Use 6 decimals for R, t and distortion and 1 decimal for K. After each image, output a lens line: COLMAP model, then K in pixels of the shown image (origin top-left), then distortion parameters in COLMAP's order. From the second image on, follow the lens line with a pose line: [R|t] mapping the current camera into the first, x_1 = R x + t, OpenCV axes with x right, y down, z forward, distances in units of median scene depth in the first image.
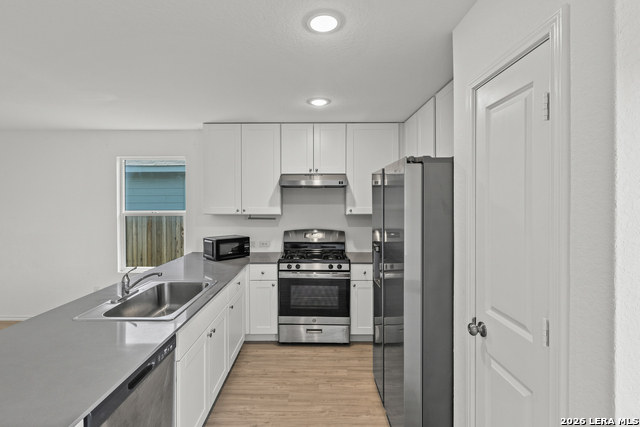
lens RADIAL K [[292.3, 0, 306.6], [0, 292.3, 207.6], [0, 0, 1]] dist [0.001063, -0.000106]
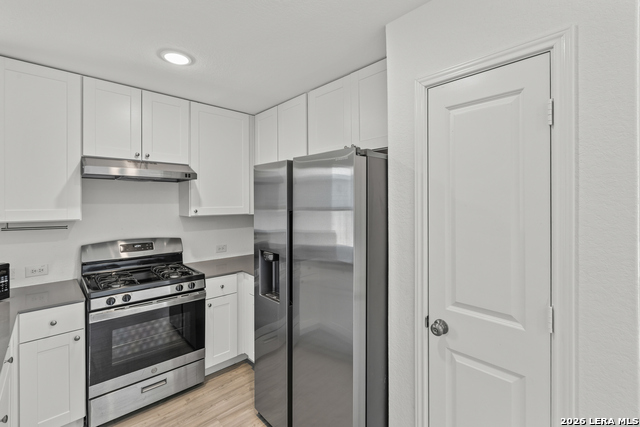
lens RADIAL K [[285.5, 0, 319.2], [0, 285.5, 202.0], [0, 0, 1]] dist [0.001135, -0.000055]
pose [[0.729754, -0.001106, 0.683709, -0.151074], [0.012380, 0.999856, -0.011597, -0.002358], [-0.683598, 0.016927, 0.729662, 0.226464]]
